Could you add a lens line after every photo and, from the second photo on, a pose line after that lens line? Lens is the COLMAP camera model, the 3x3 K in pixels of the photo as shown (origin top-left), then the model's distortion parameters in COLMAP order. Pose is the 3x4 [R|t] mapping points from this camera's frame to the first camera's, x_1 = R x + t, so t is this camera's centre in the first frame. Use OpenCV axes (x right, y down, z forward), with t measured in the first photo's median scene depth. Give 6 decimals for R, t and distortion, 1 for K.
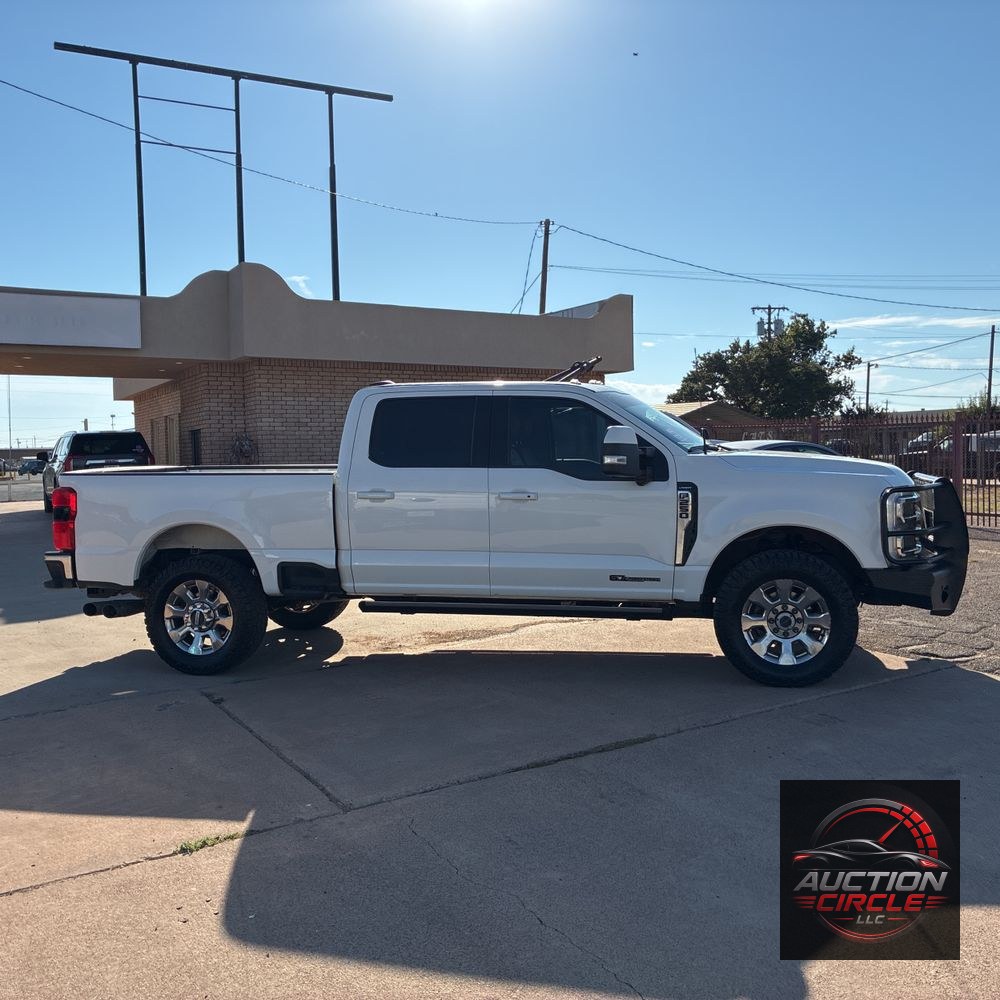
lens RADIAL K [[841.1, 0, 500.8], [0, 841.1, 498.4], [0, 0, 1]] dist [0.089207, 0.001407]
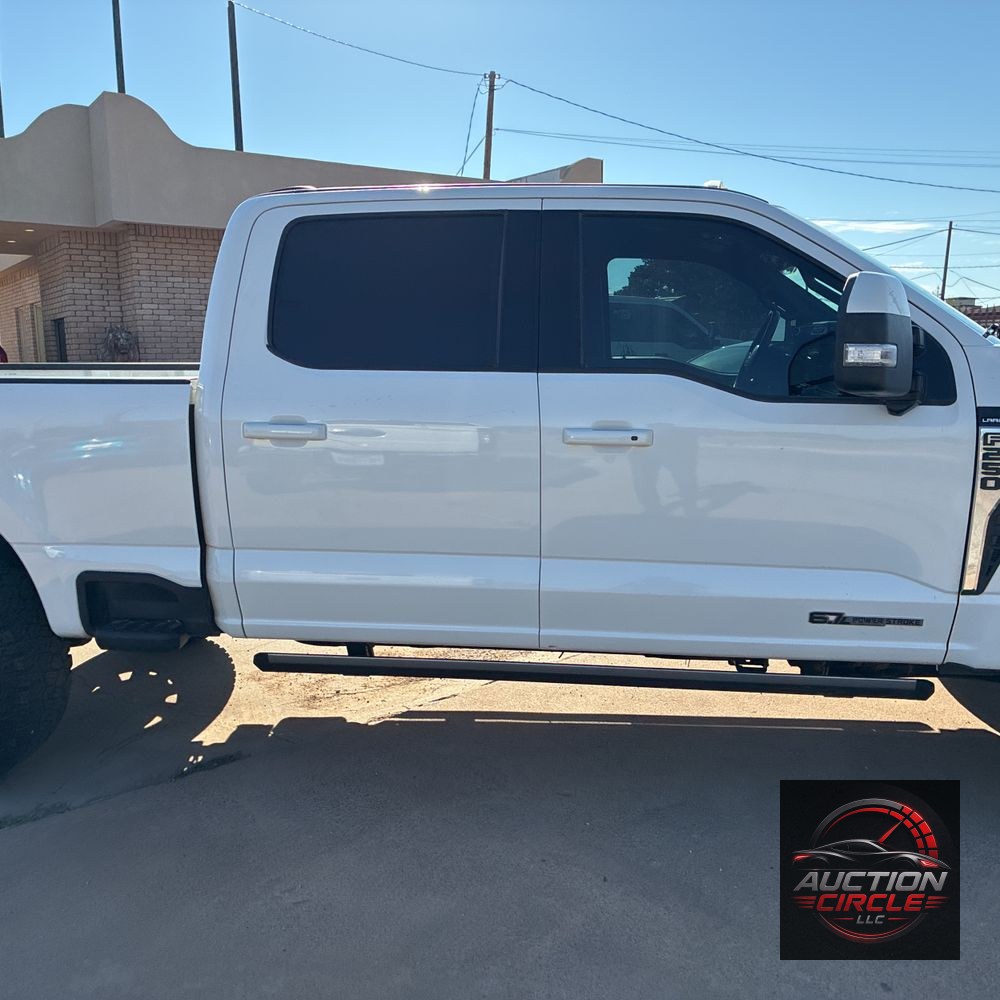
lens RADIAL K [[1022.8, 0, 529.4], [0, 1022.8, 518.0], [0, 0, 1]] dist [0.050682, 0.000000]
pose [[0.996923, -0.003993, 0.078282, -0.058813], [-0.004295, 0.994419, 0.105416, -0.015653], [-0.078266, -0.105428, 0.991342, 0.424294]]
